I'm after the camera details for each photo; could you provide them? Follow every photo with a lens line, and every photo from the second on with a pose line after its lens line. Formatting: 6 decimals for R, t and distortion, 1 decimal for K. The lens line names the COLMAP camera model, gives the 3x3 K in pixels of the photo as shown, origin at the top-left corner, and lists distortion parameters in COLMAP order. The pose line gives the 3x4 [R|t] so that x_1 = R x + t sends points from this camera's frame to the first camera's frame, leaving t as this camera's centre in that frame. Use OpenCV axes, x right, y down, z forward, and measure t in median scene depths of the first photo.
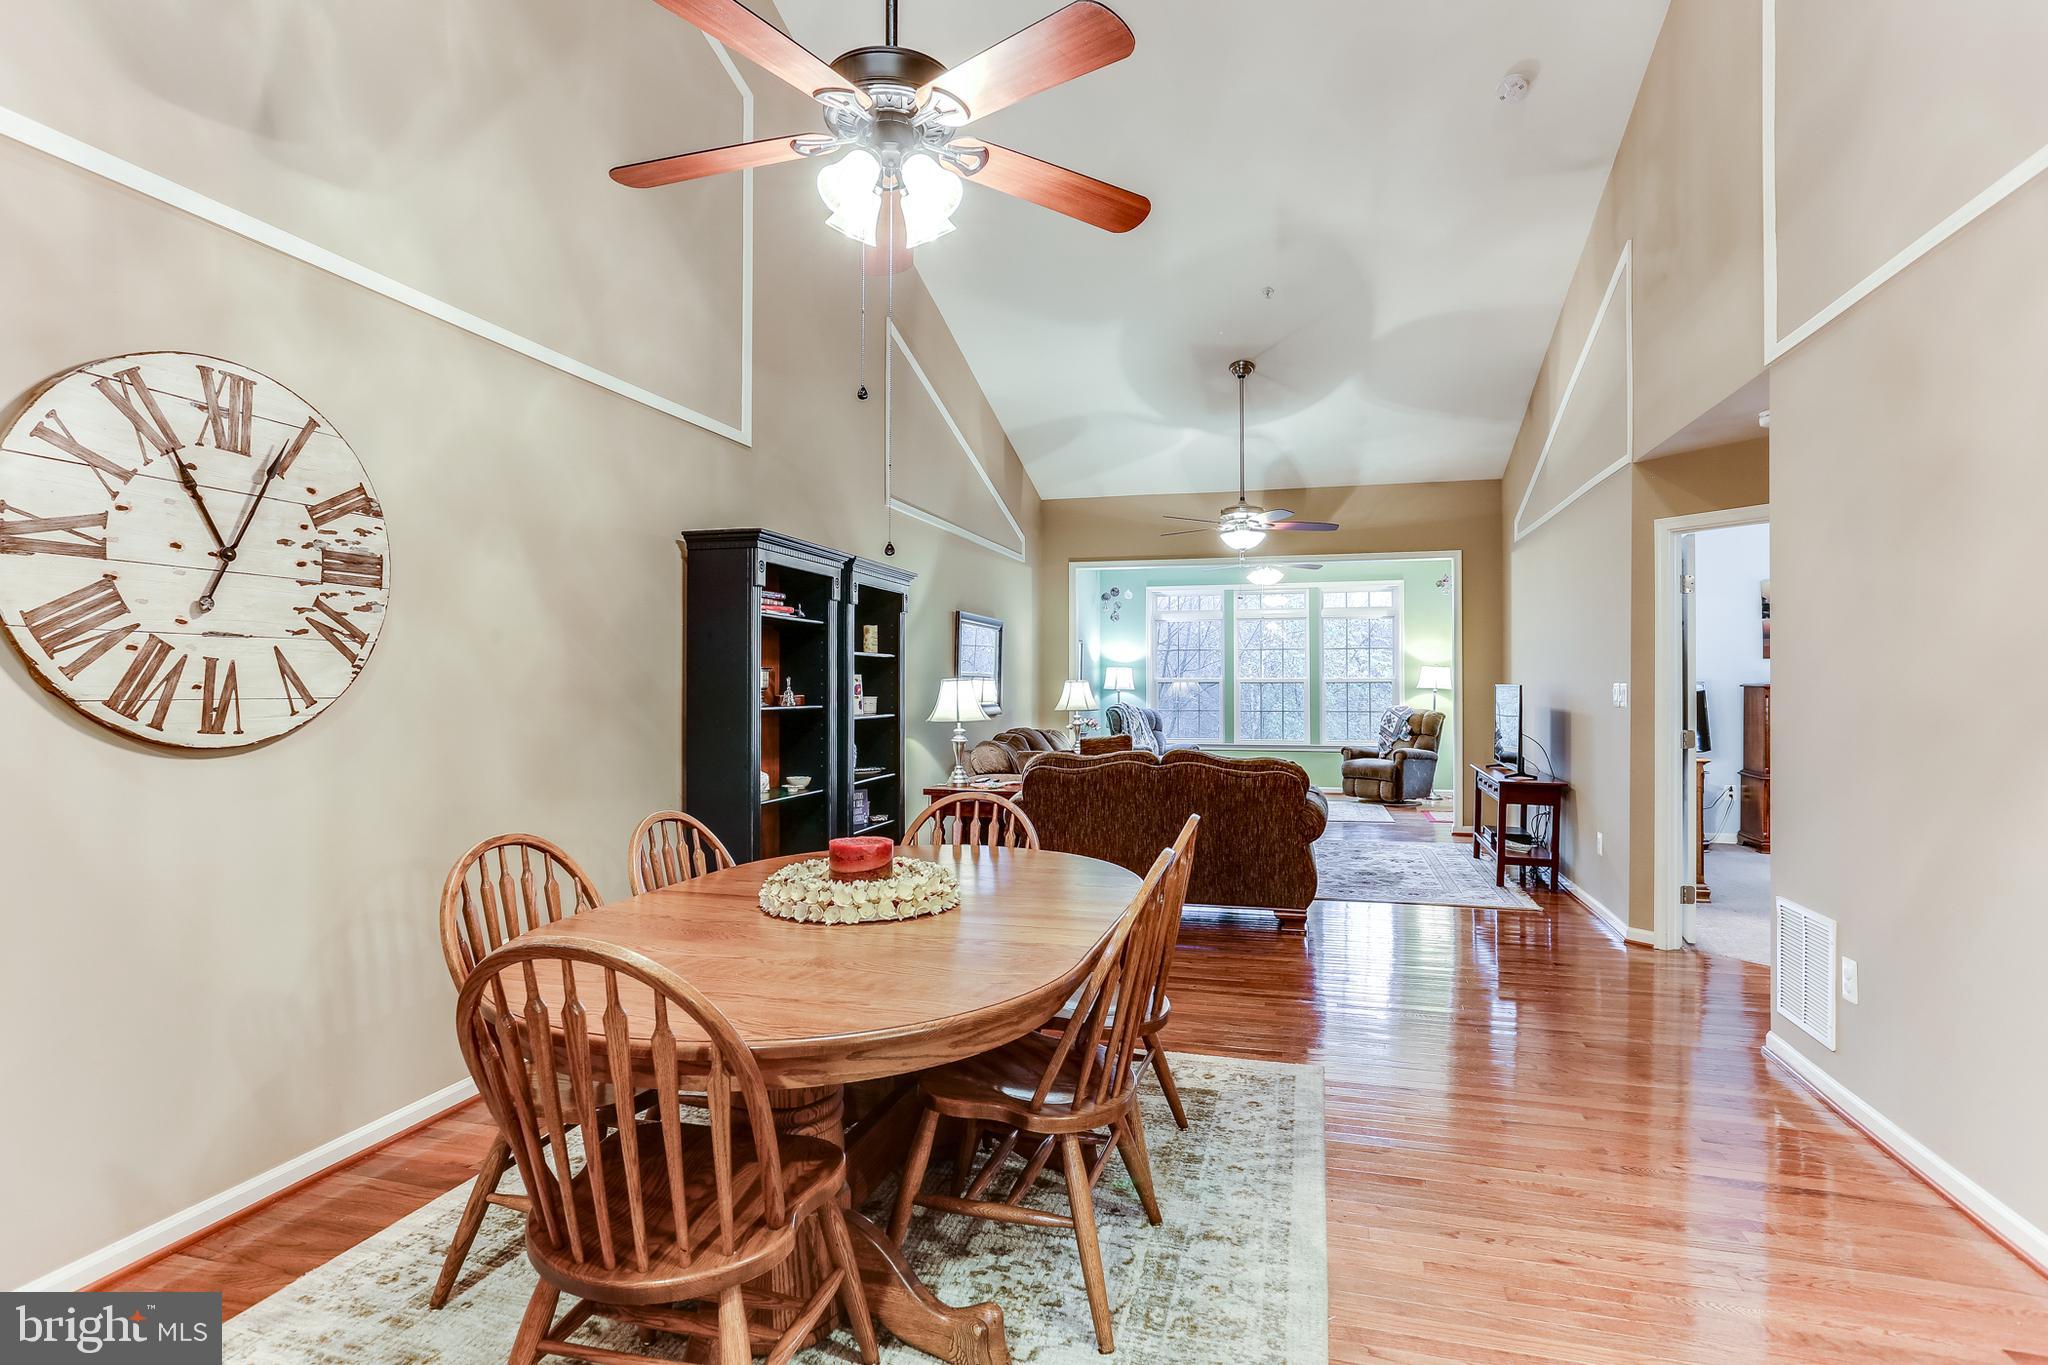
lens RADIAL K [[1019.3, 0, 1018.8], [0, 1019.3, 671.6], [0, 0, 1]] dist [-0.034553, 0.019822]
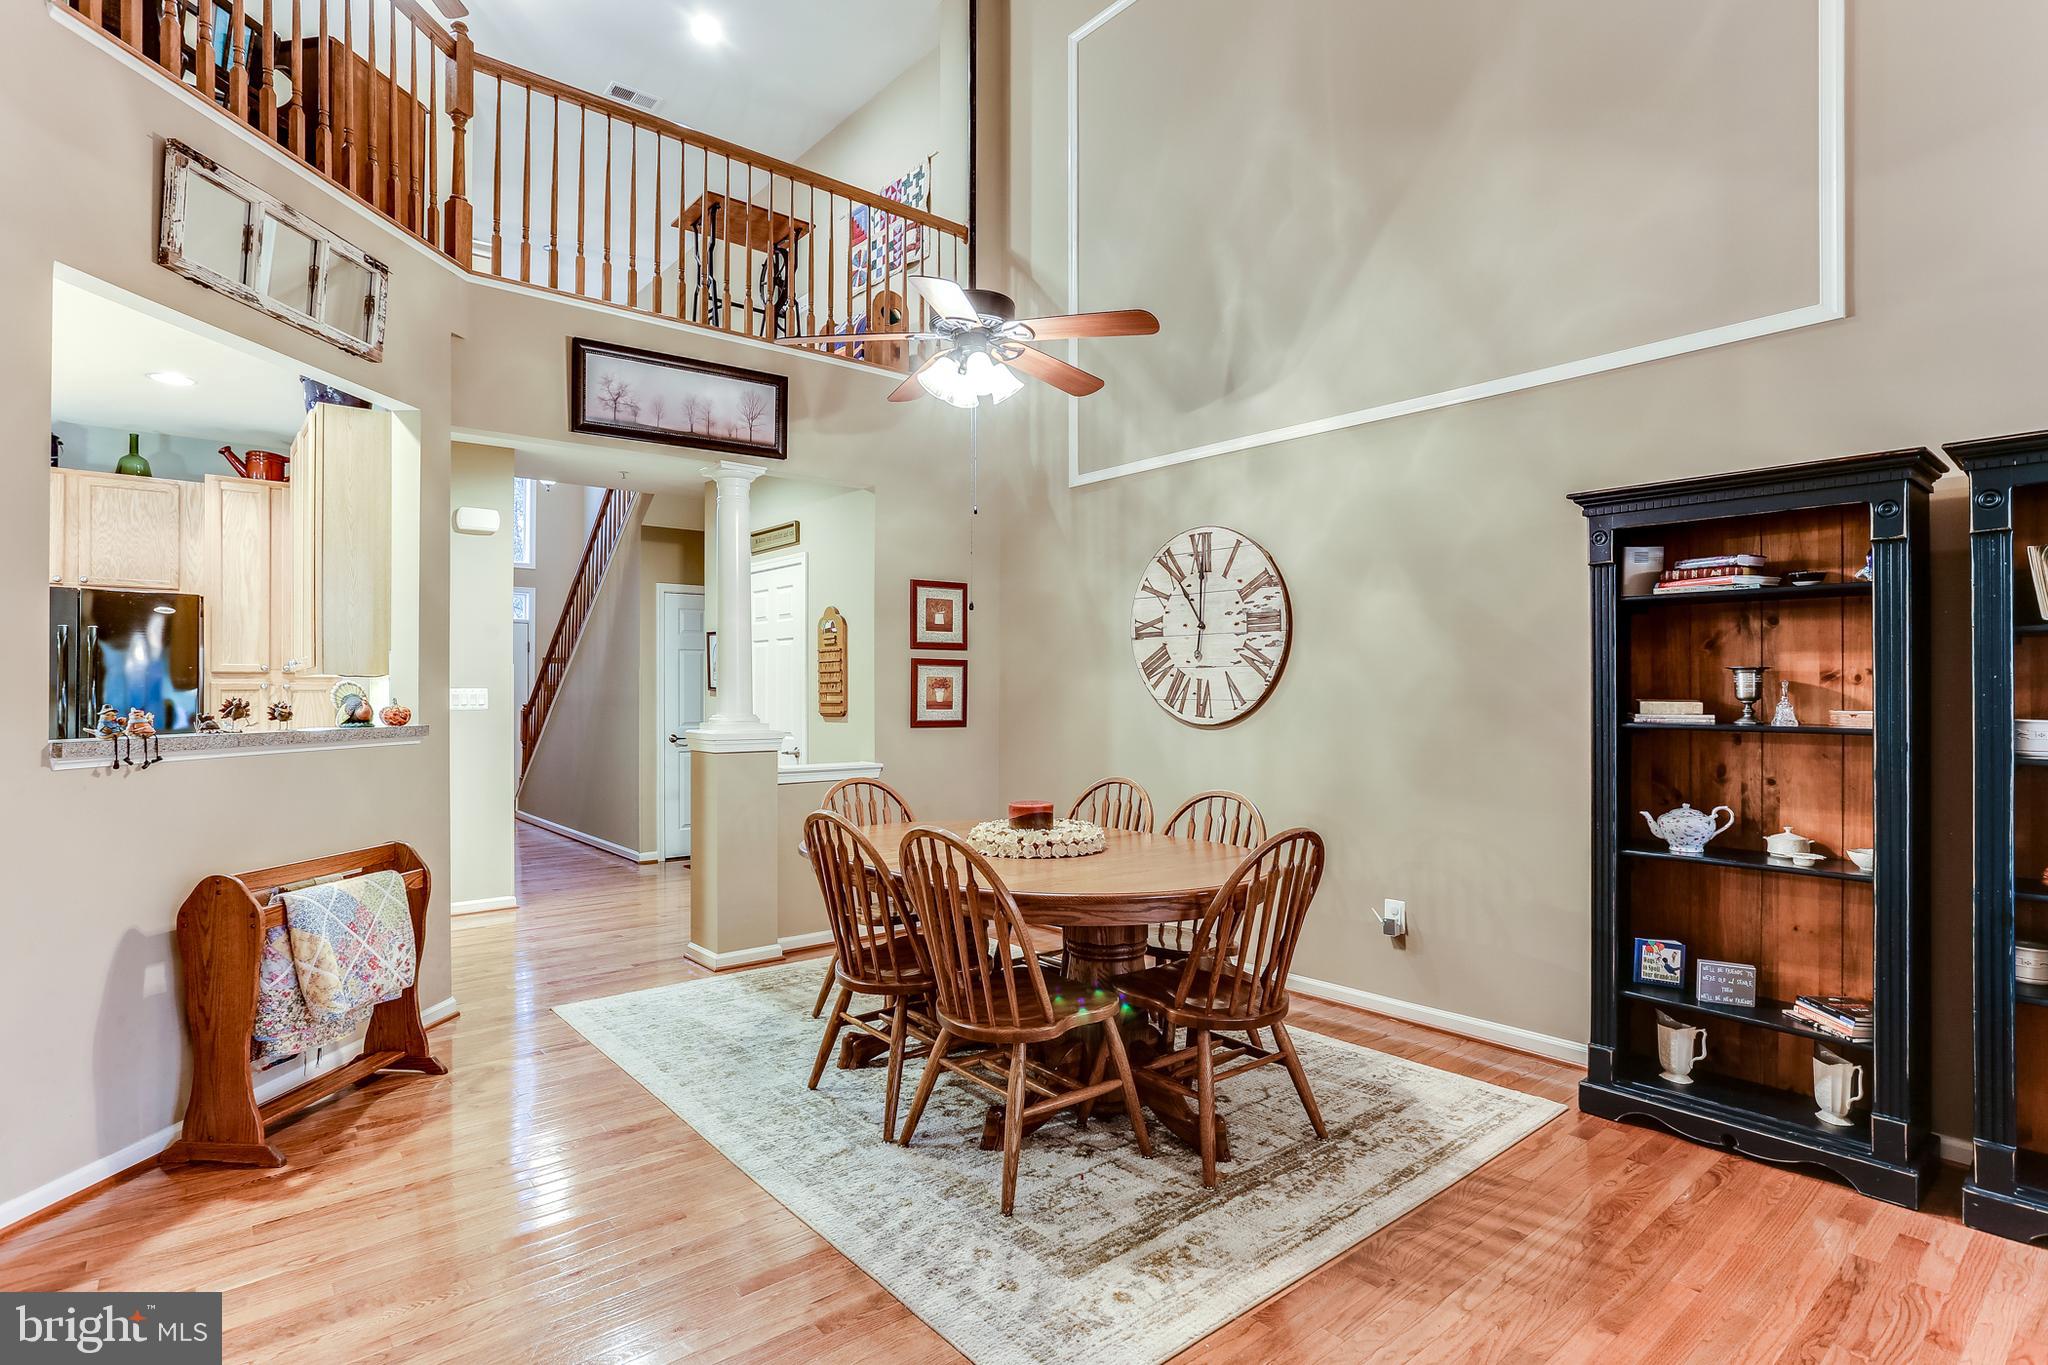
lens RADIAL K [[1019.3, 0, 1018.8], [0, 1019.3, 671.6], [0, 0, 1]] dist [-0.034553, 0.019822]
pose [[-0.556586, -0.016555, -0.830625, 1.039302], [0.009472, 0.999610, -0.026270, 0.020892], [0.830736, -0.022489, -0.556212, 1.779185]]
